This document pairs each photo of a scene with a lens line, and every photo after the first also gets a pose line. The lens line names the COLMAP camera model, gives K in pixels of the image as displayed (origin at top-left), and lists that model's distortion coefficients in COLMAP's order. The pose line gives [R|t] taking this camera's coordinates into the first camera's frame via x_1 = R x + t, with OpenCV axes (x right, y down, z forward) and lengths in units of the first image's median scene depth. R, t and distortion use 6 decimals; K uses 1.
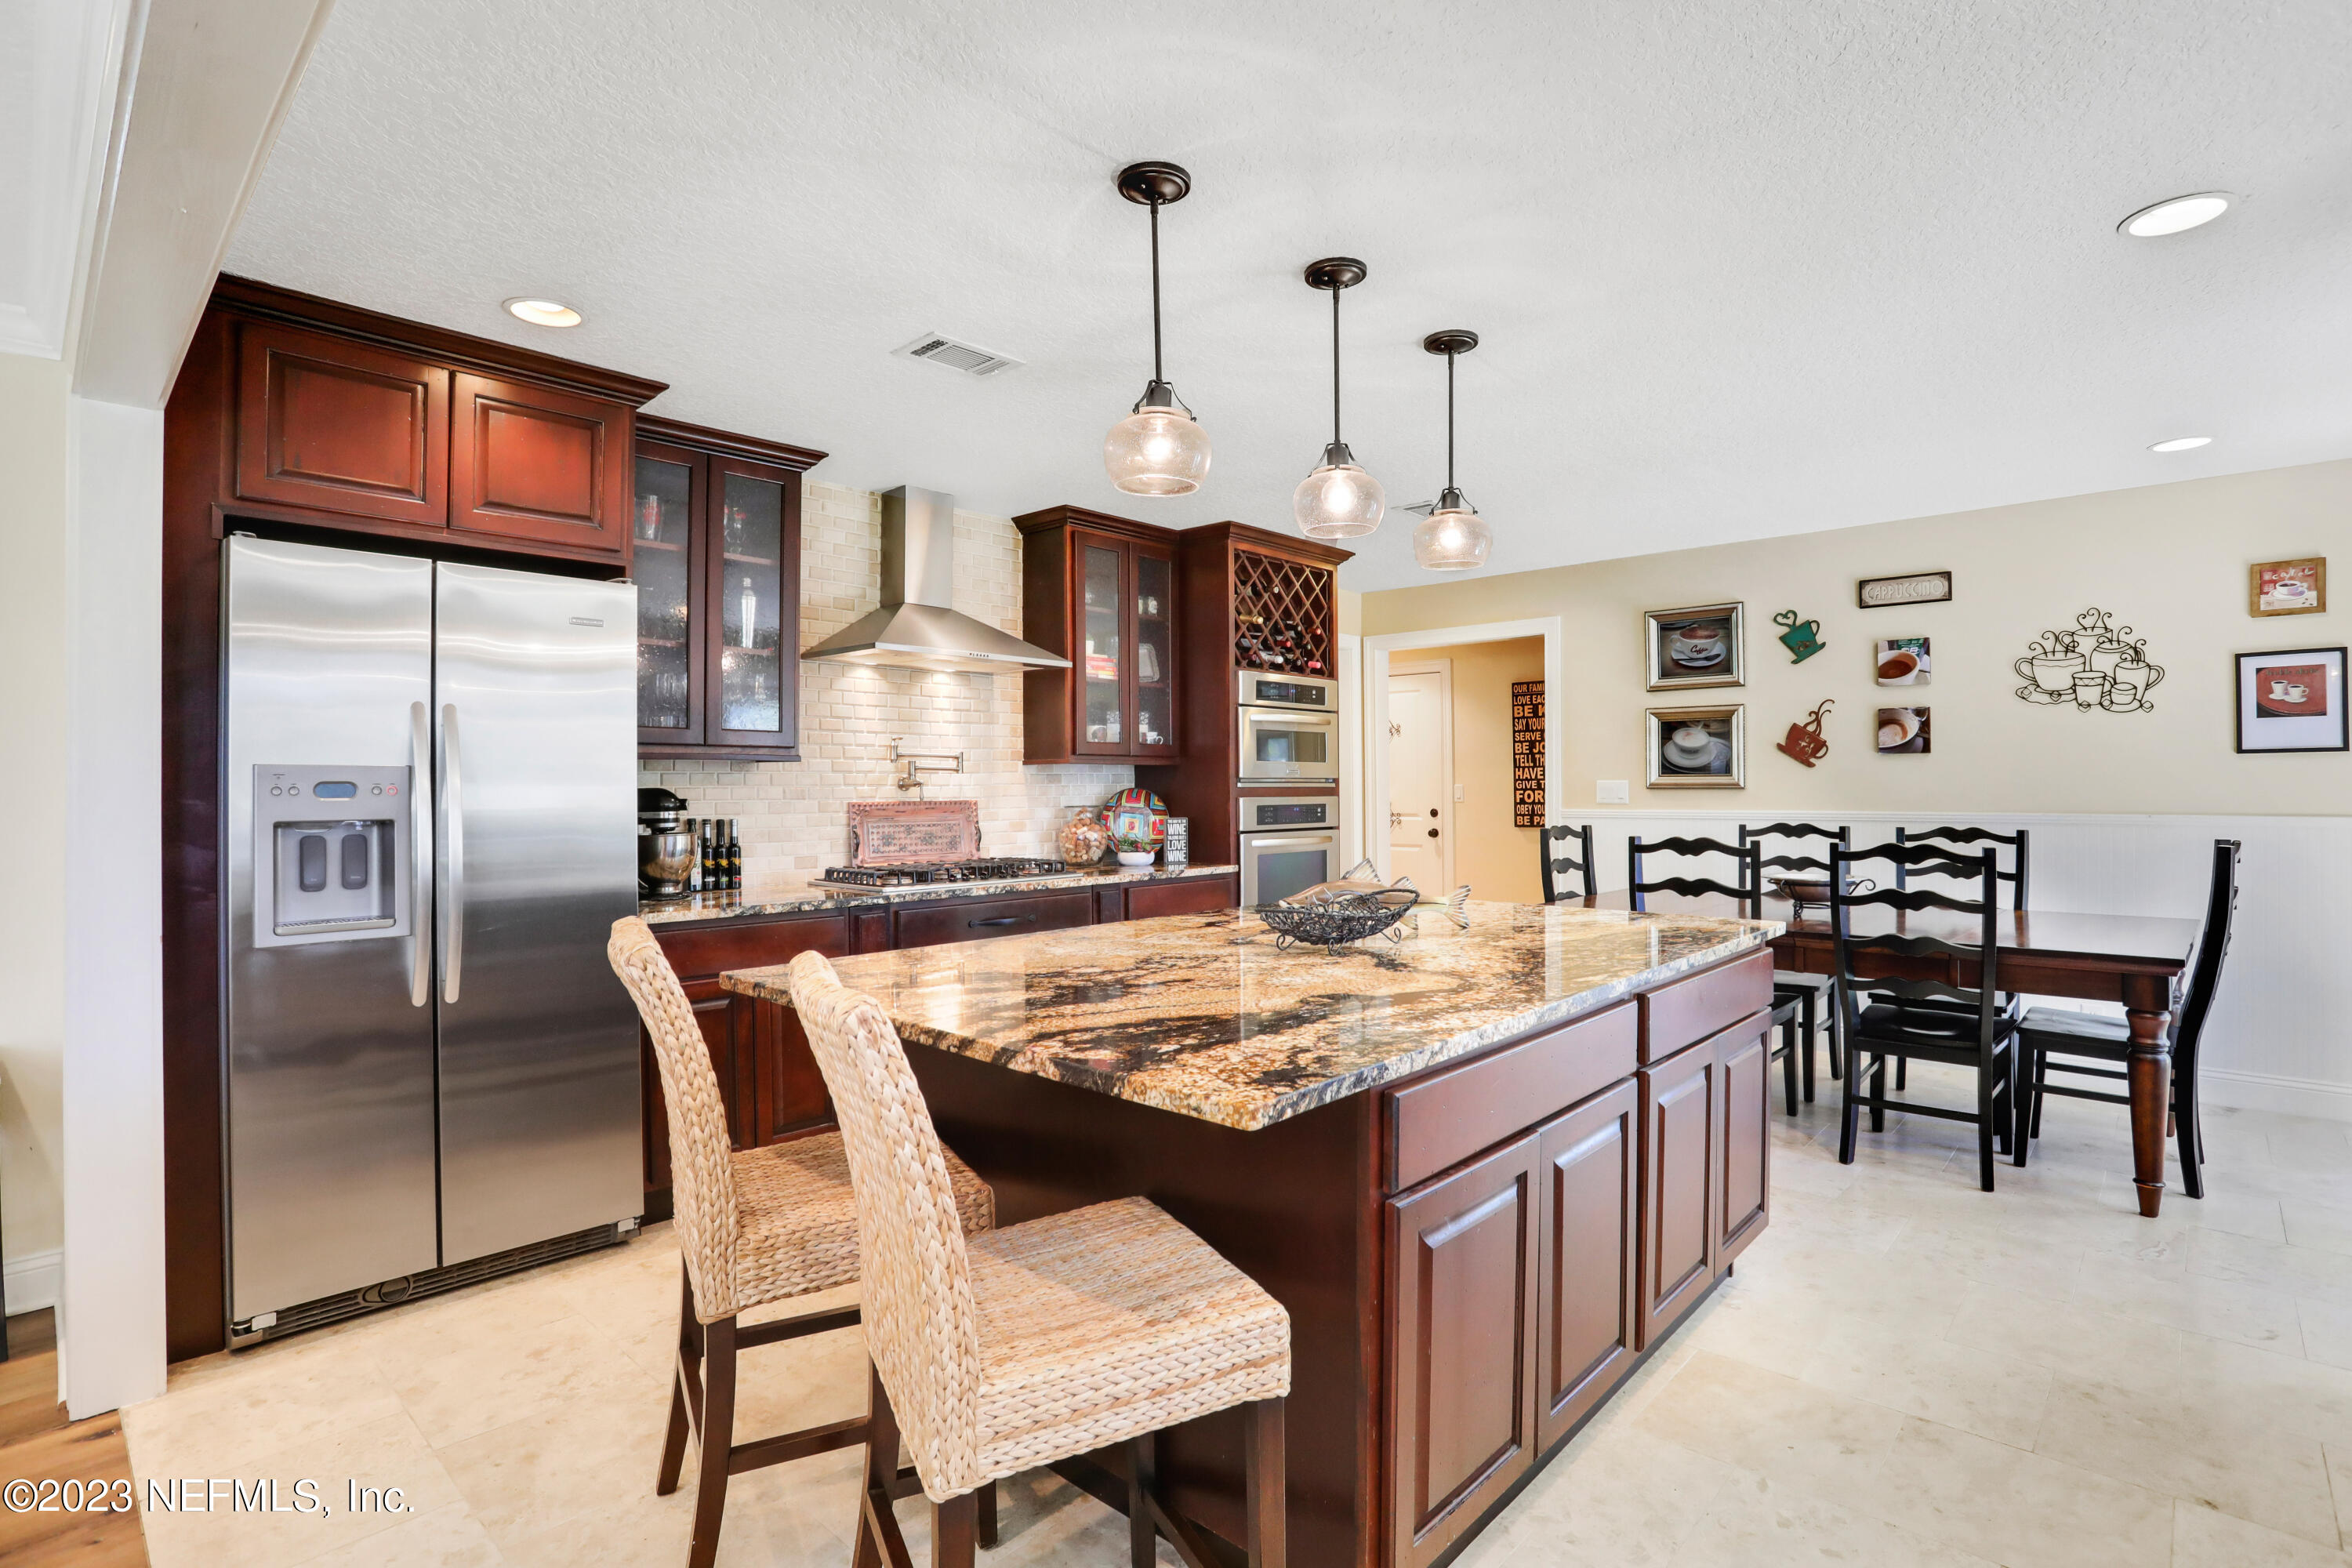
lens RADIAL K [[1151.7, 0, 1246.8], [0, 1151.7, 771.4], [0, 0, 1]] dist [-0.030060, 0.005550]
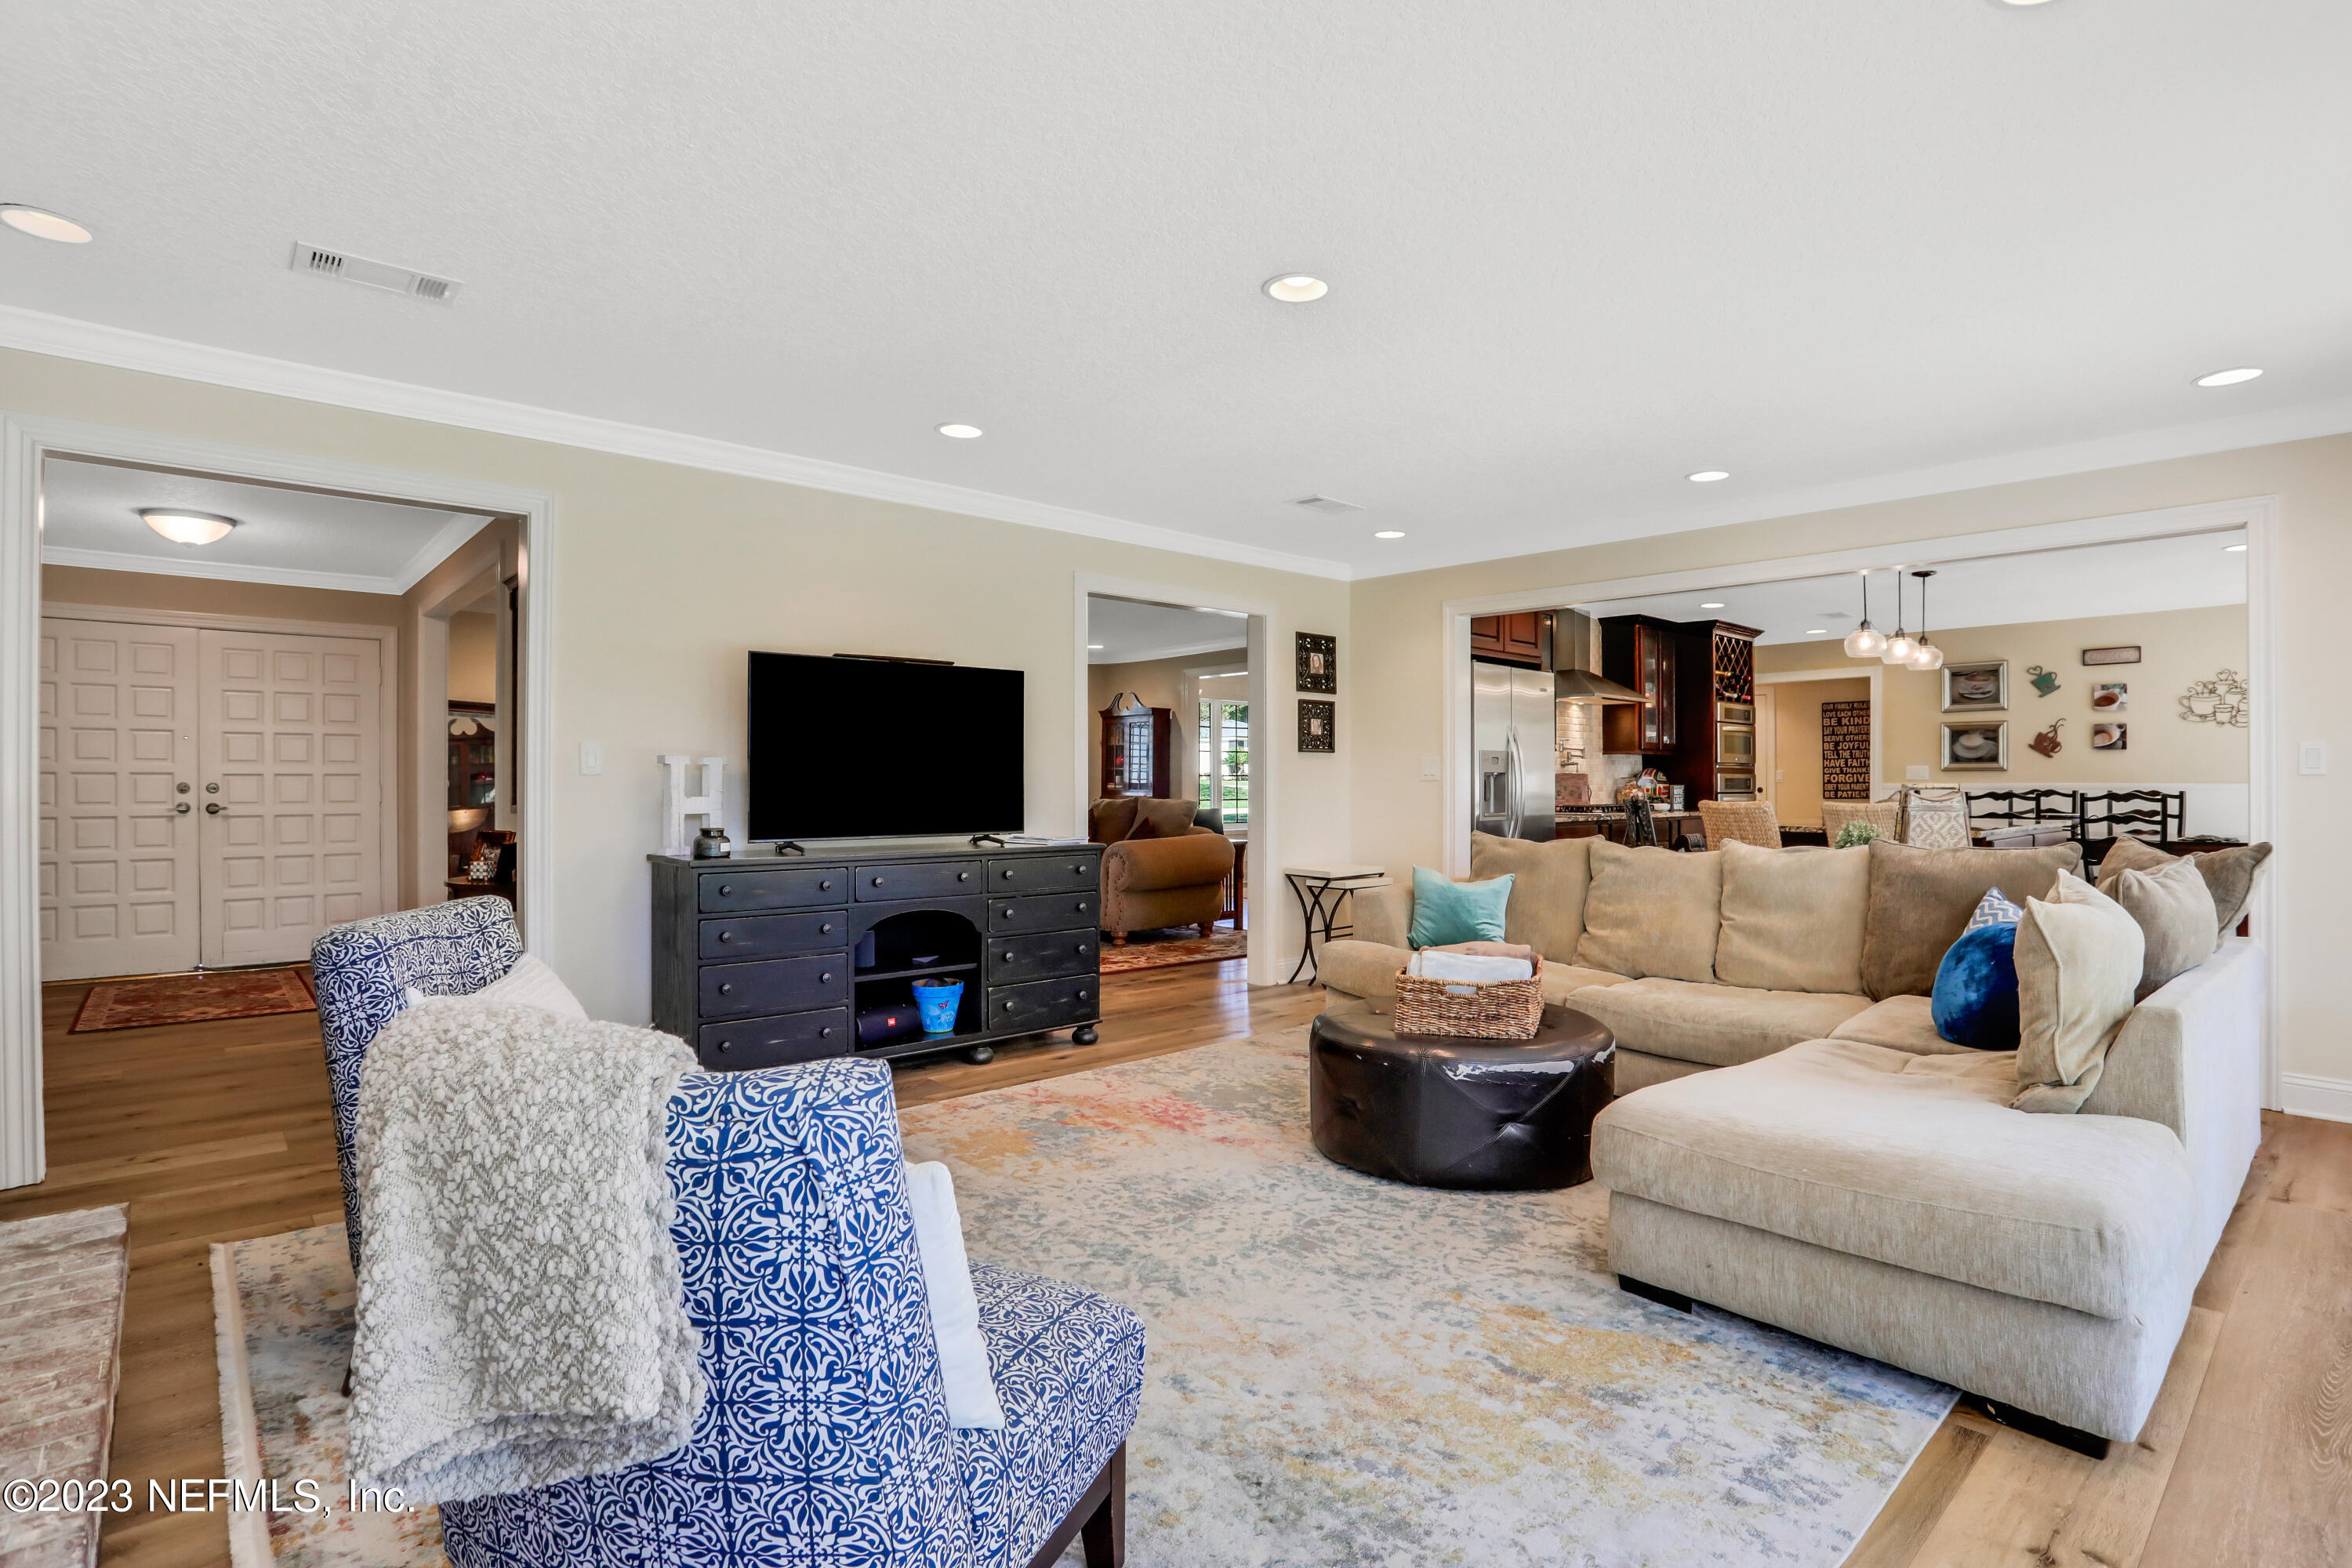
lens RADIAL K [[1151.7, 0, 1226.7], [0, 1151.7, 785.3], [0, 0, 1]] dist [-0.030060, 0.005550]
pose [[0.995168, 0.005875, -0.098014, -0.581516], [-0.004704, 0.999915, 0.012168, 0.022881], [0.098077, -0.011648, 0.995111, -0.833165]]
